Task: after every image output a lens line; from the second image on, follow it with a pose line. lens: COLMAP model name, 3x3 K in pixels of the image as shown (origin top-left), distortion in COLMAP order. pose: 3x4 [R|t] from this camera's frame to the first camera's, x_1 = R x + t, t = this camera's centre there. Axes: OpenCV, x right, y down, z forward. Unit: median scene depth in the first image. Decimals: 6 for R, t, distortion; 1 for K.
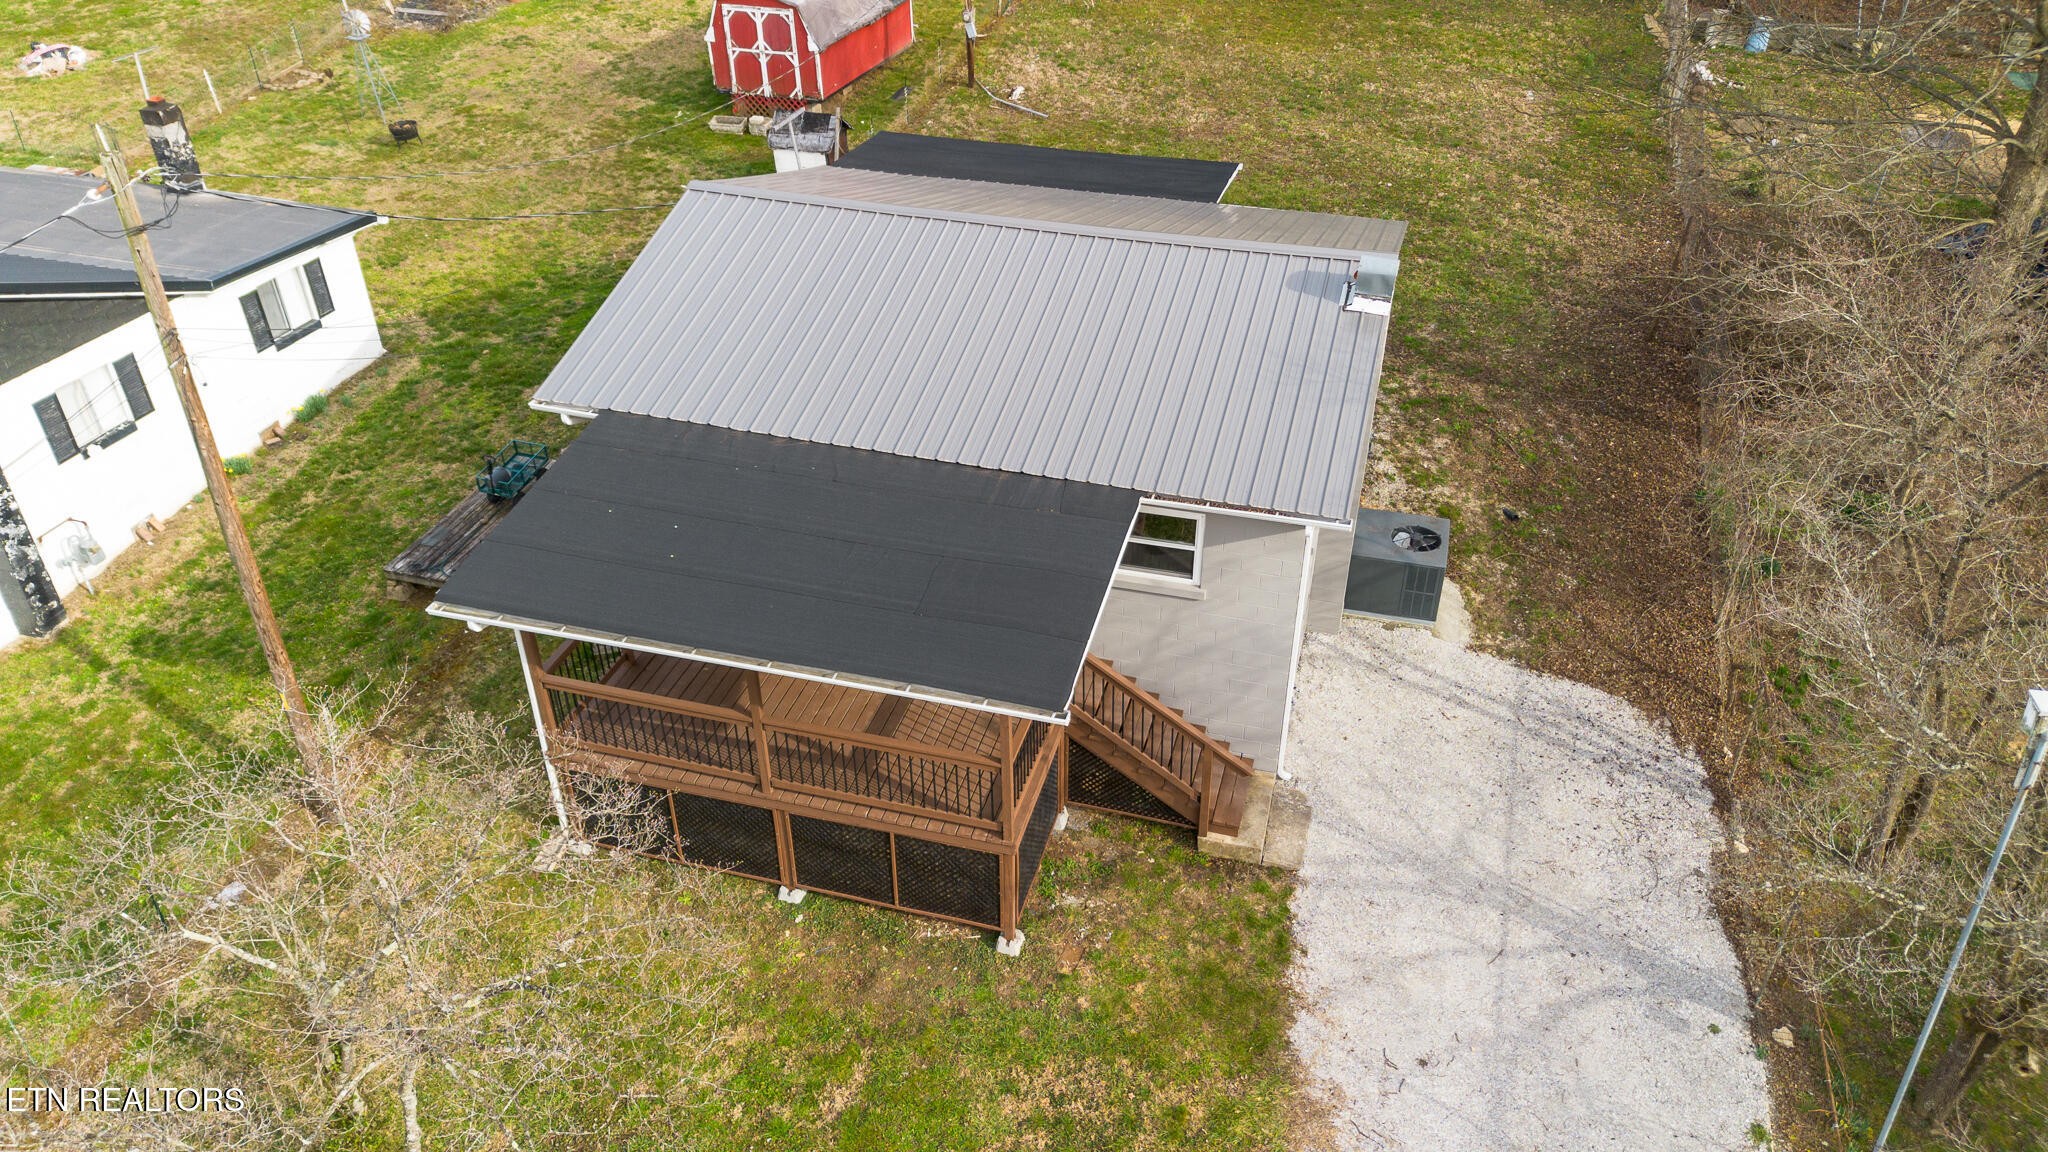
lens RADIAL K [[1480.5, 0, 1019.7], [0, 1480.5, 573.9], [0, 0, 1]] dist [0.074396, -0.004011]
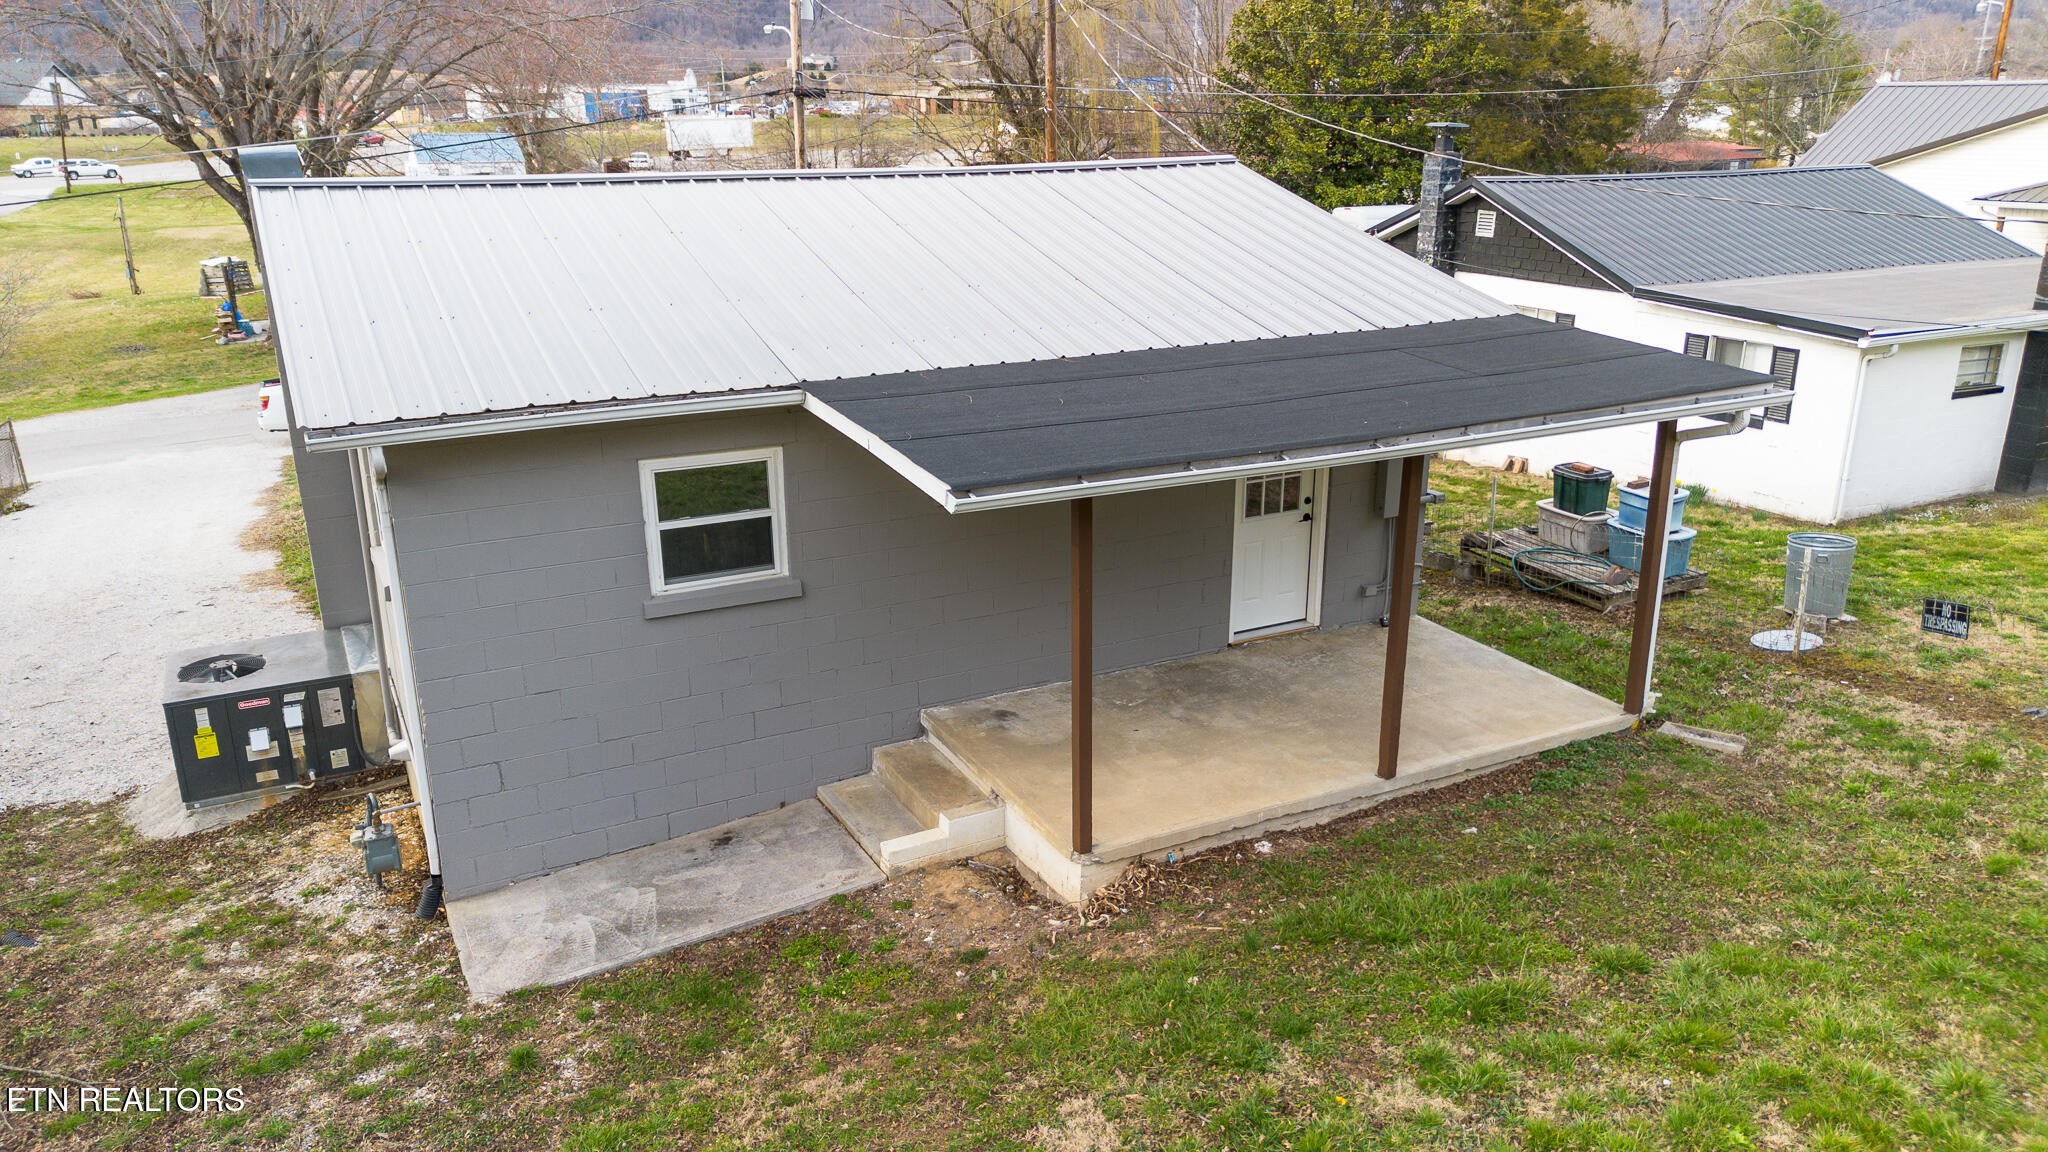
lens RADIAL K [[1480.5, 0, 1019.7], [0, 1480.5, 573.9], [0, 0, 1]] dist [0.074396, -0.004011]
pose [[-0.739432, 0.205913, -0.640968, 0.369535], [-0.374450, 0.665433, 0.645745, -0.513635], [0.559489, 0.717495, -0.414938, 1.253356]]
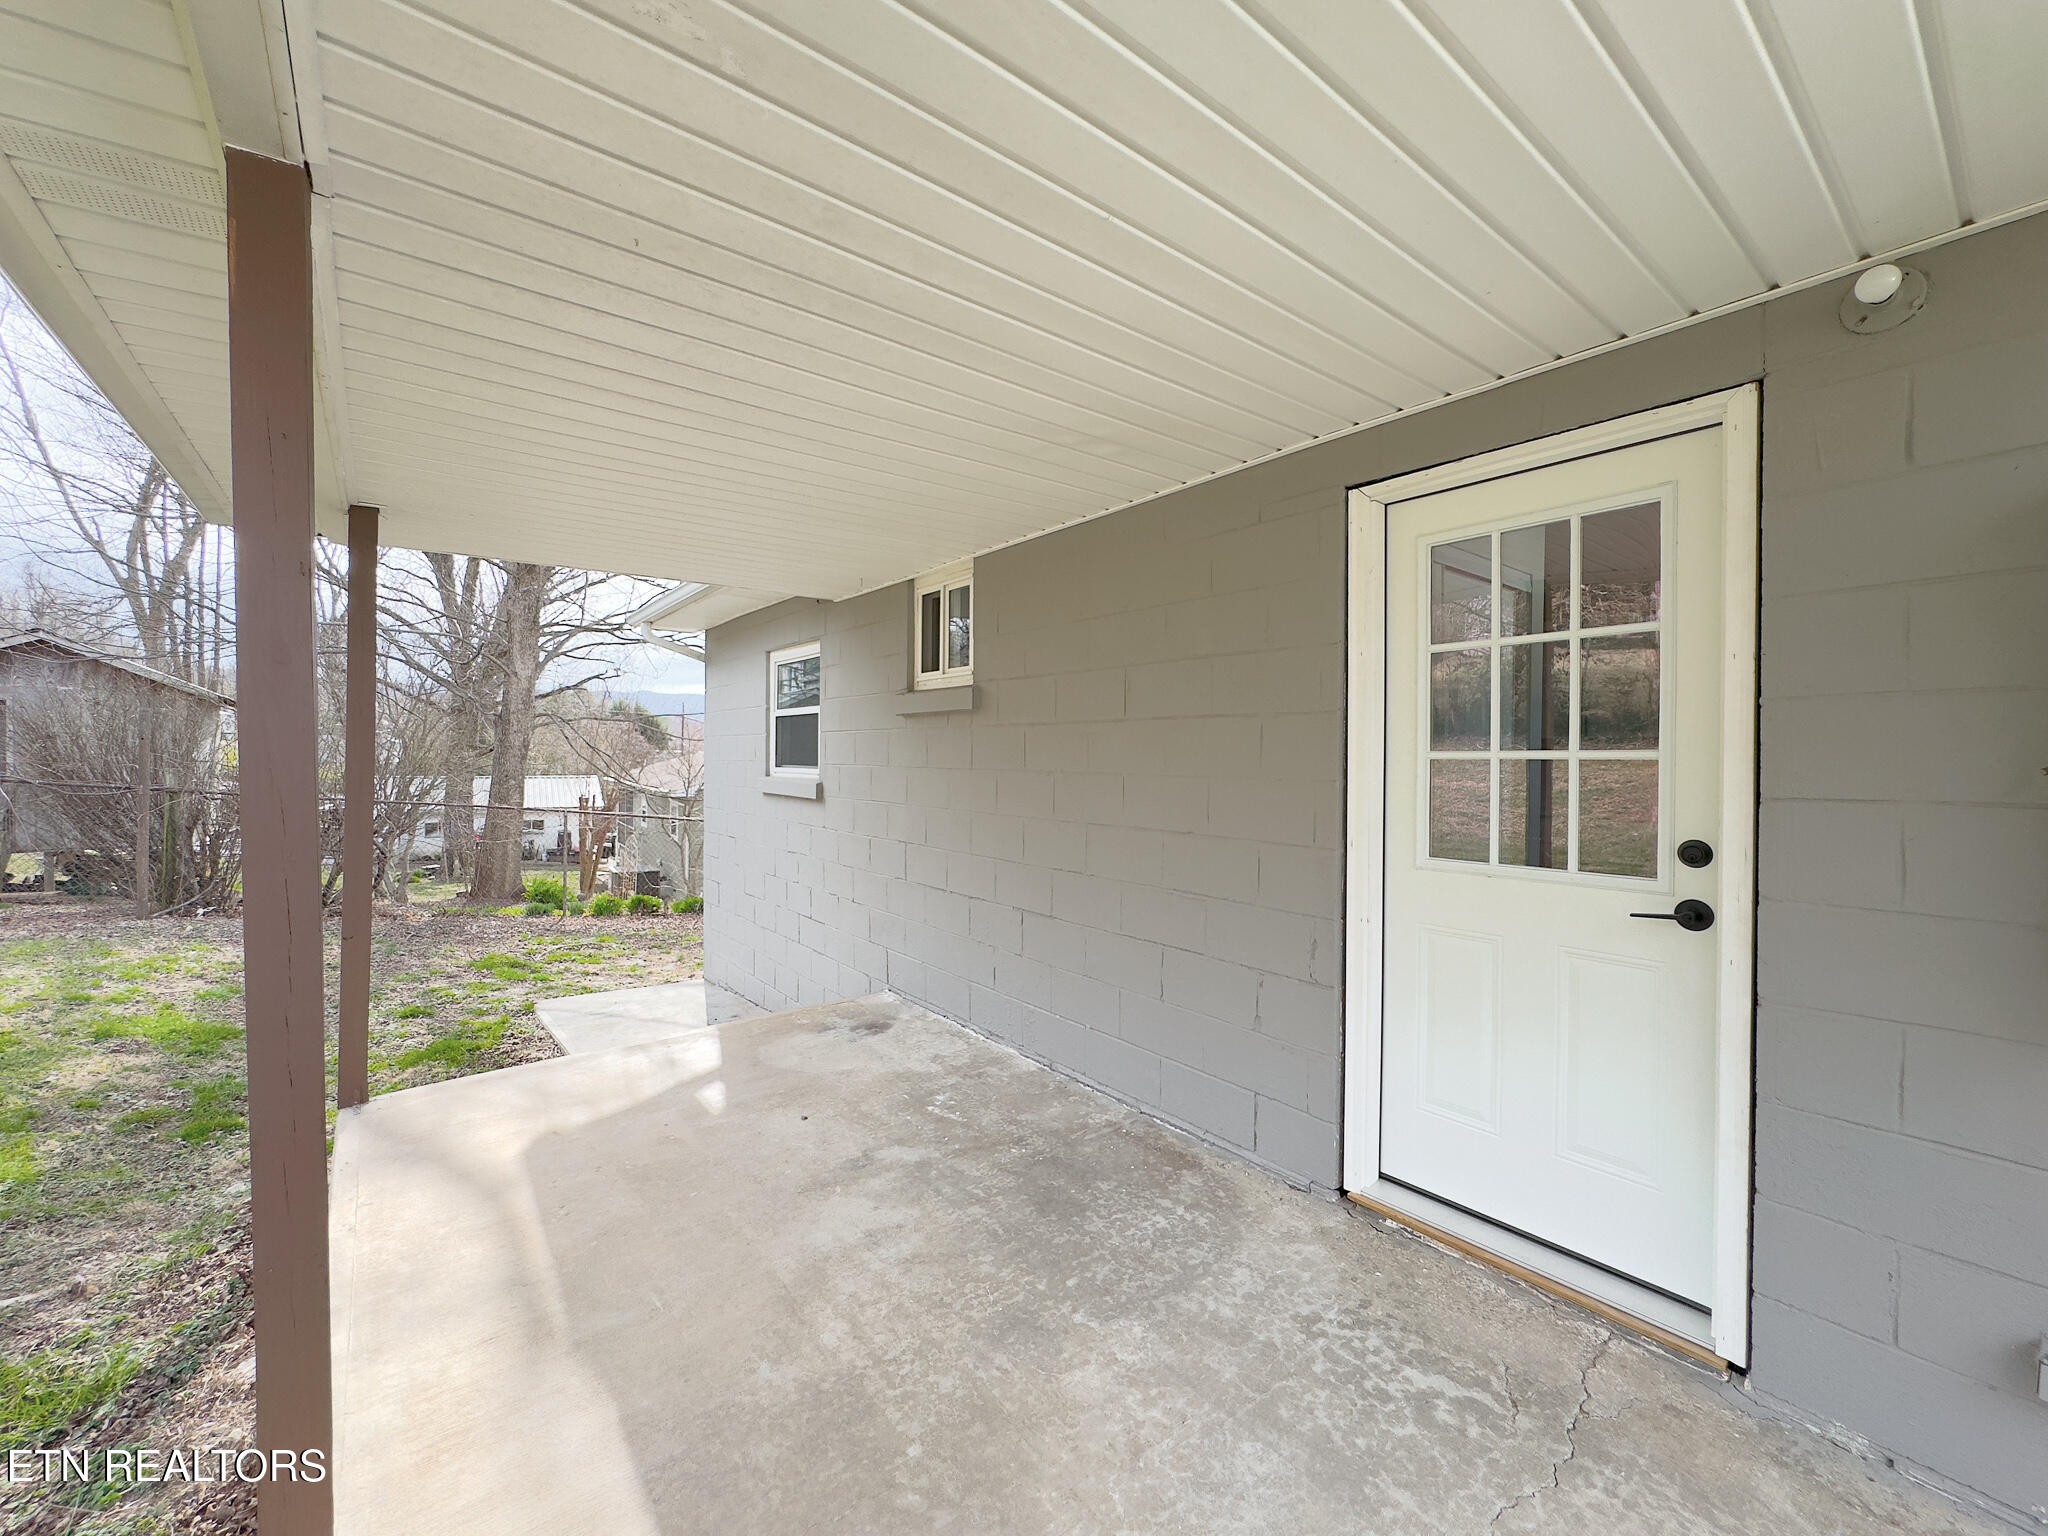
lens RADIAL K [[822.1, 0, 1022.3], [0, 822.1, 766.2], [0, 0, 1]] dist [-0.001469, -0.000062]
pose [[-0.798789, -0.014645, 0.601433, -0.074002], [0.332683, 0.822191, 0.461871, -0.280439], [-0.501256, 0.569023, -0.651885, 1.147802]]
